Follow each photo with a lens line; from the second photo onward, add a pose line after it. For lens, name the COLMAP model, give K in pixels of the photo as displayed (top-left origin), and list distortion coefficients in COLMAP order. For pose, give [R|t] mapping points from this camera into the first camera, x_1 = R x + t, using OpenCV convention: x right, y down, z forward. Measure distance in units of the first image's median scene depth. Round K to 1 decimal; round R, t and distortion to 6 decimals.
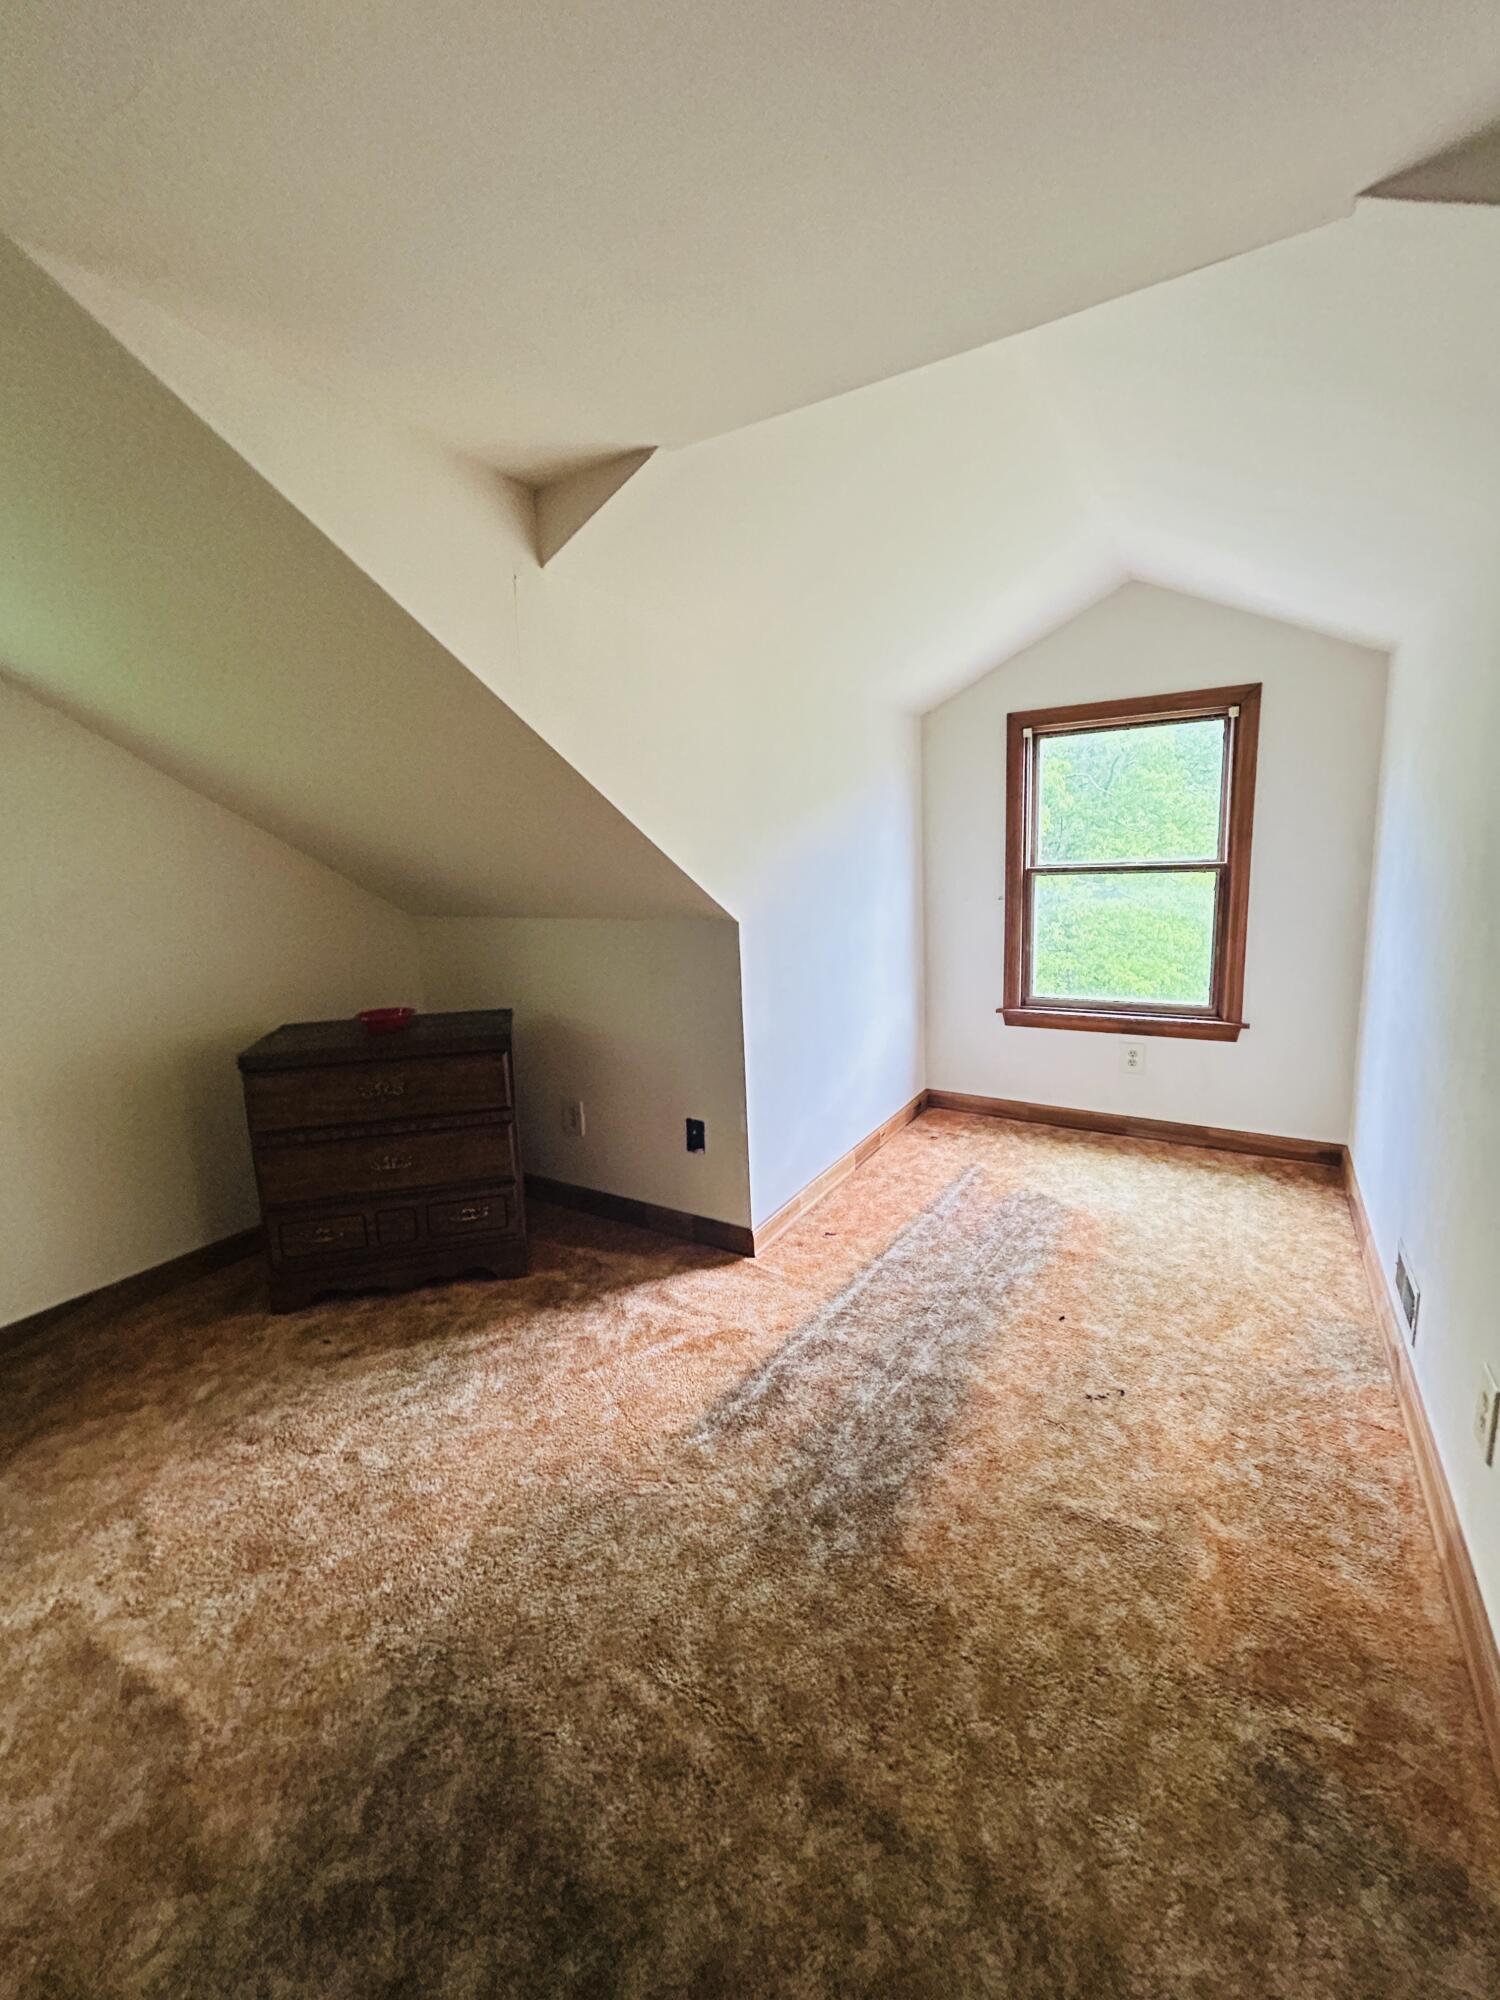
lens RADIAL K [[805.7, 0, 750.6], [0, 805.7, 995.7], [0, 0, 1]] dist [-0.001472, 0.001299]
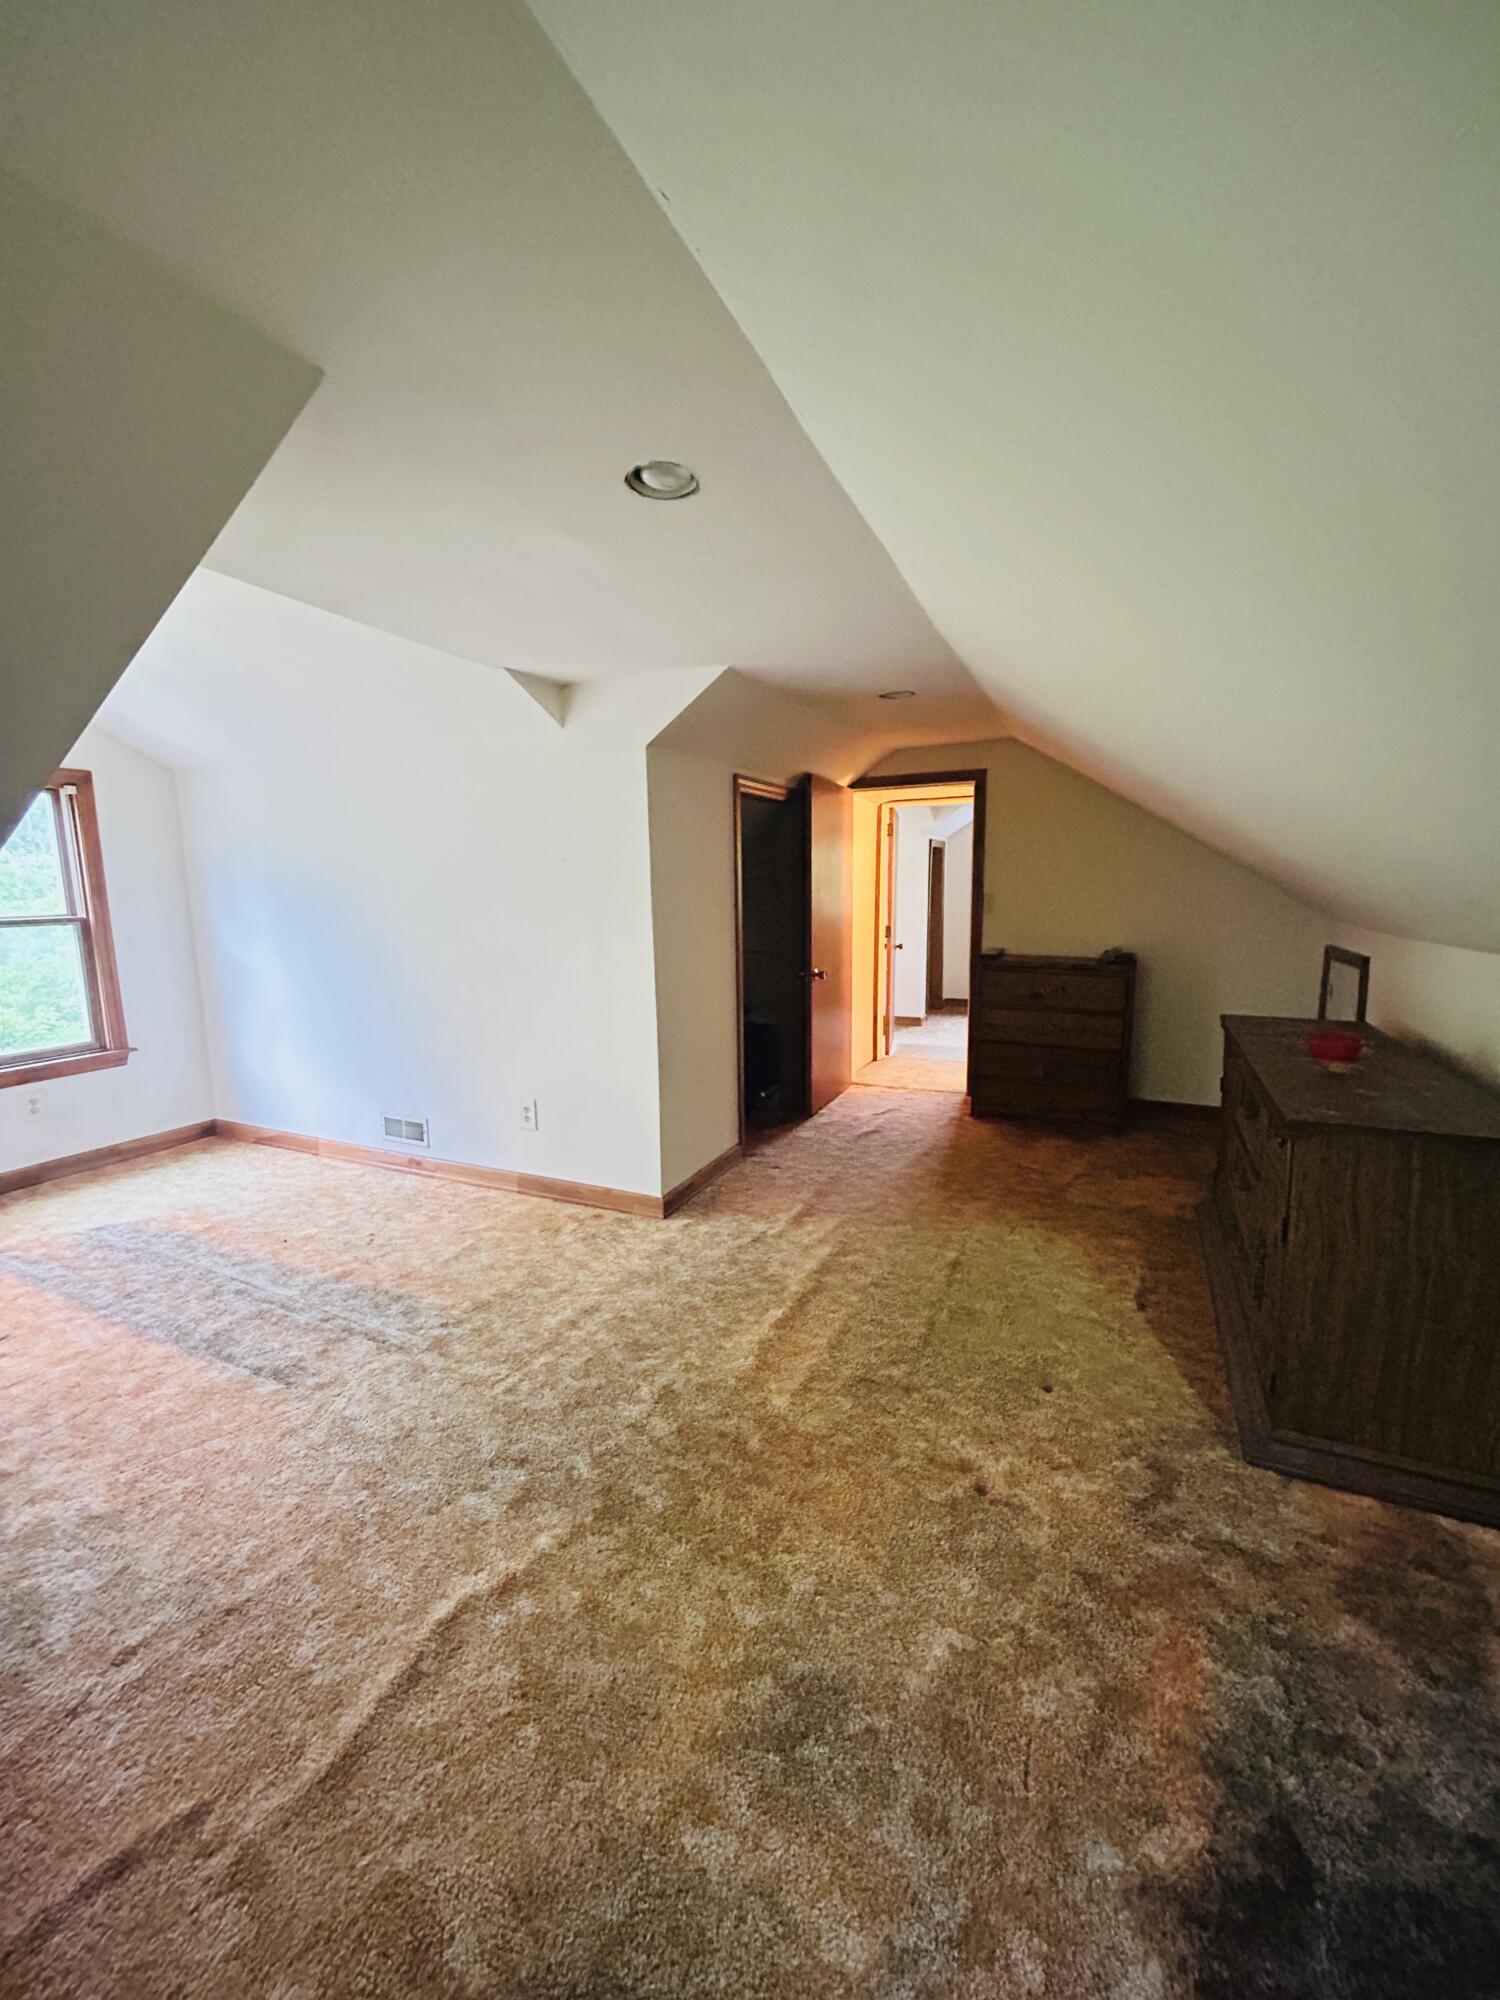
lens RADIAL K [[805.7, 0, 750.9], [0, 805.7, 988.9], [0, 0, 1]] dist [-0.001472, 0.001299]
pose [[-0.121872, -0.090811, 0.988383, -0.843031], [0.190483, 0.975156, 0.113083, -0.013352], [-0.974096, 0.202052, -0.101546, 0.242865]]
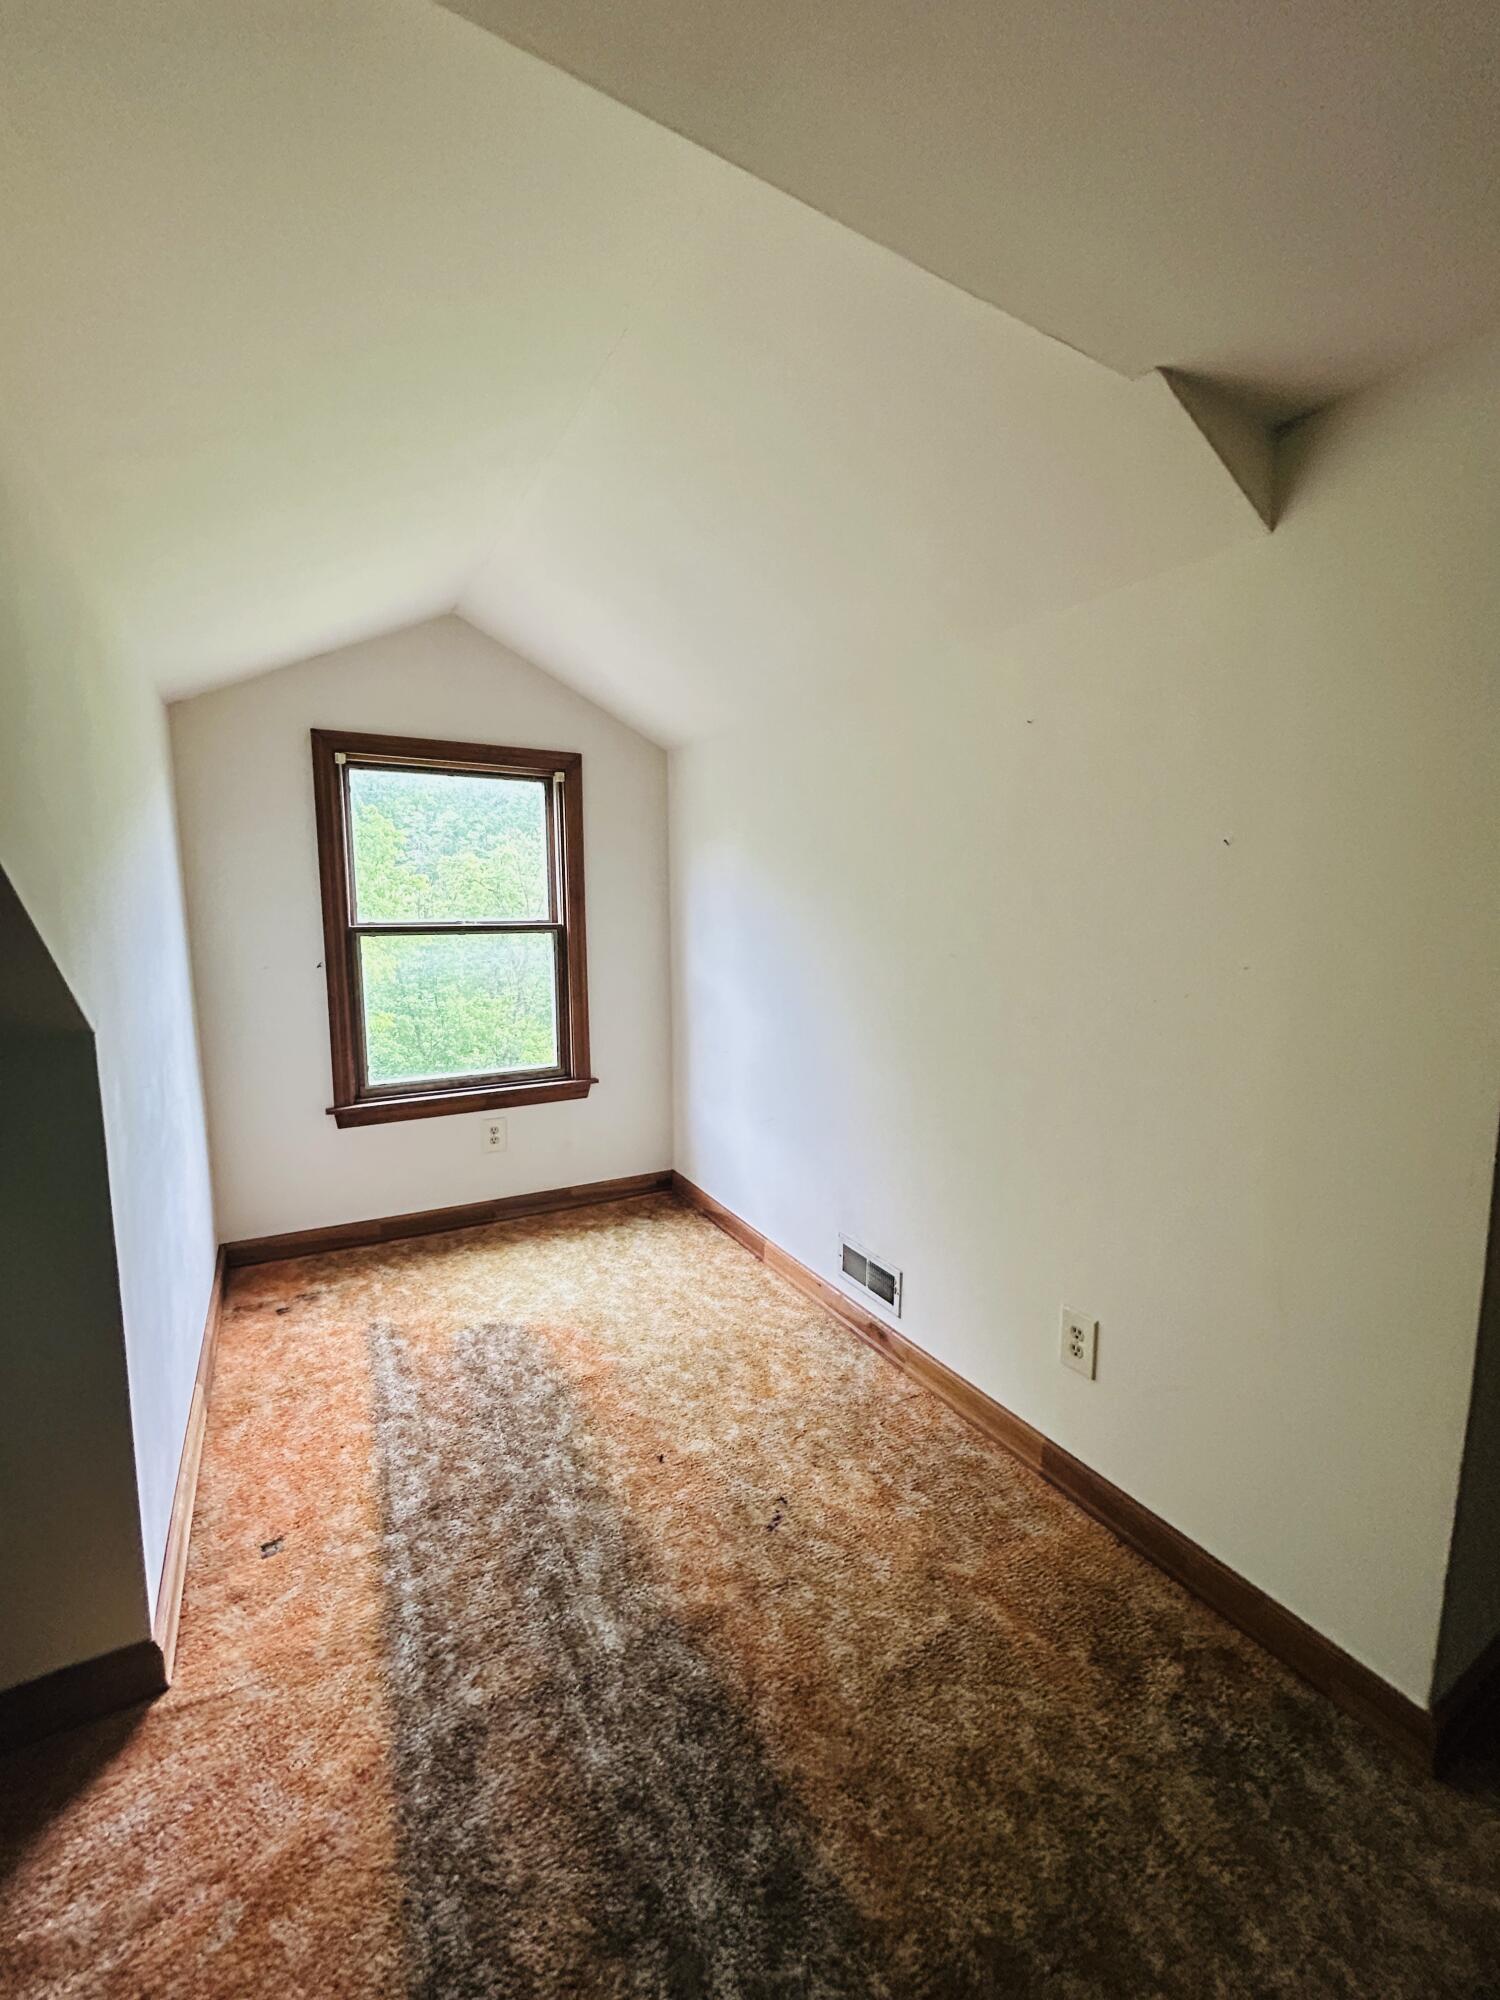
lens RADIAL K [[805.7, 0, 753.9], [0, 805.7, 995.1], [0, 0, 1]] dist [-0.001472, 0.001299]
pose [[0.477471, -0.063558, 0.876346, -0.228641], [0.128747, 0.991676, 0.001775, -0.056876], [-0.869164, 0.111979, 0.481679, 0.382089]]
